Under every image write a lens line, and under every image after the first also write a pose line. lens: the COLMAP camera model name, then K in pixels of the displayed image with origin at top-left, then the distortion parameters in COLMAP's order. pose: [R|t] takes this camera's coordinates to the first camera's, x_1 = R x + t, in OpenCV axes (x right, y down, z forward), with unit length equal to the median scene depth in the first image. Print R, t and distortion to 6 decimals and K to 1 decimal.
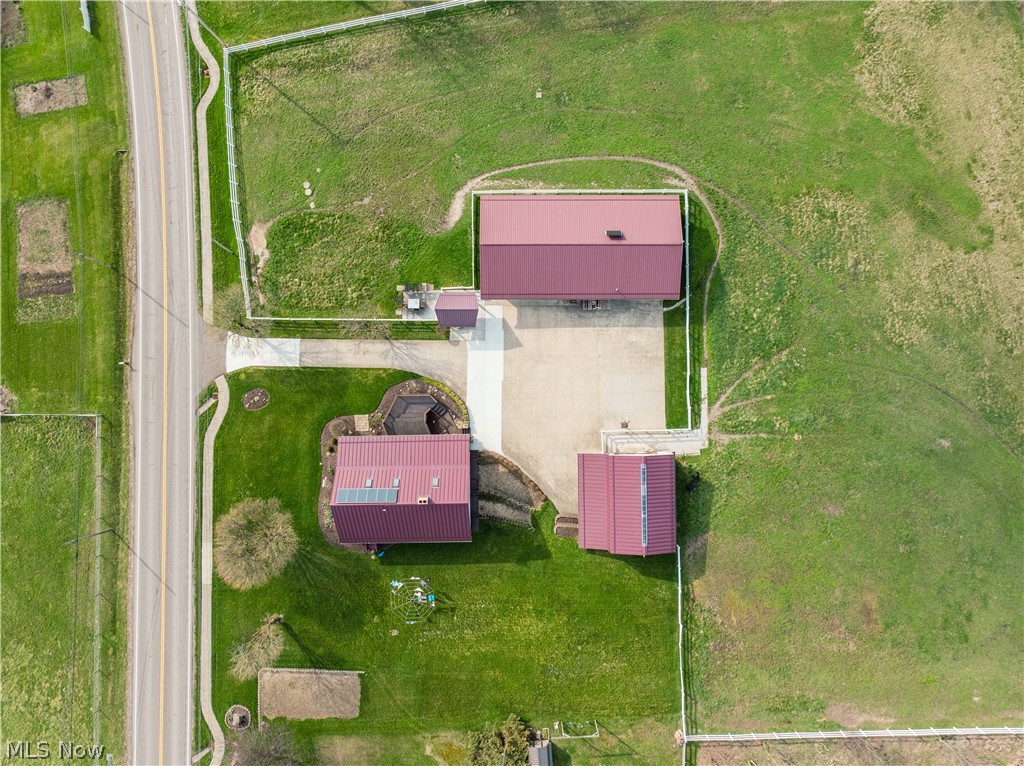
lens RADIAL K [[720.0, 0, 516.1], [0, 720.0, 382.8], [0, 0, 1]] dist [-0.041372, 0.005351]
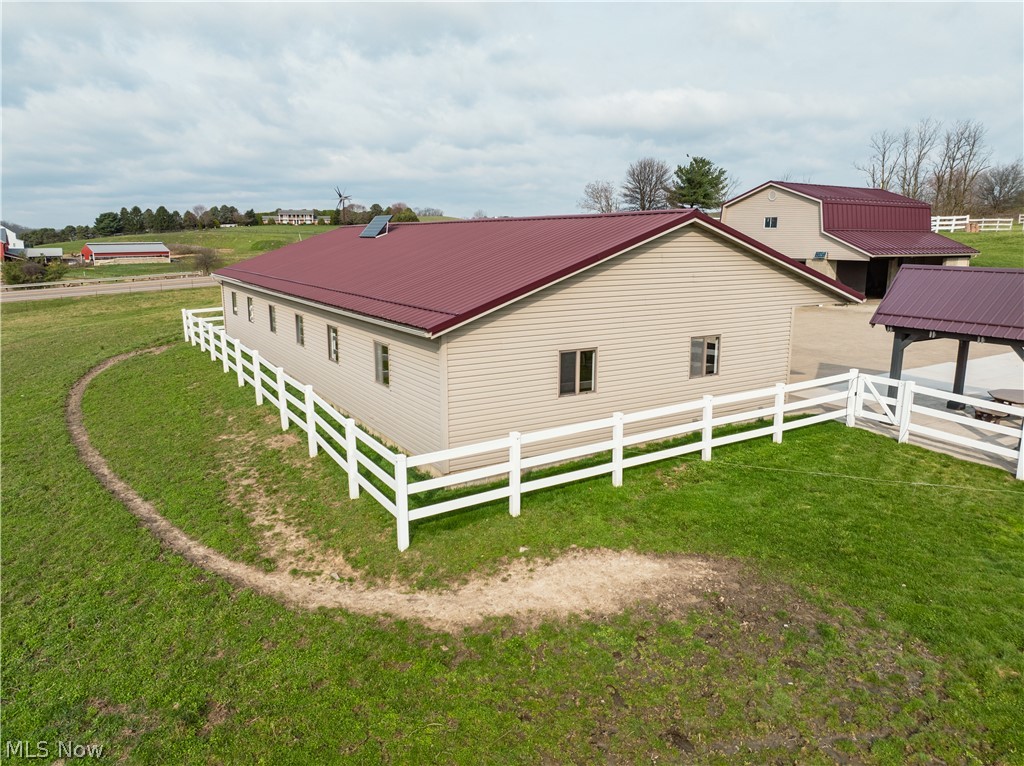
lens RADIAL K [[750.0, 0, 515.6], [0, 750.0, 384.1], [0, 0, 1]] dist [-0.078987, 0.067613]
pose [[-0.488390, -0.176906, 0.854506, -0.179211], [0.872623, -0.101247, 0.477784, -0.307217], [0.001993, 0.979006, 0.203820, 0.947834]]
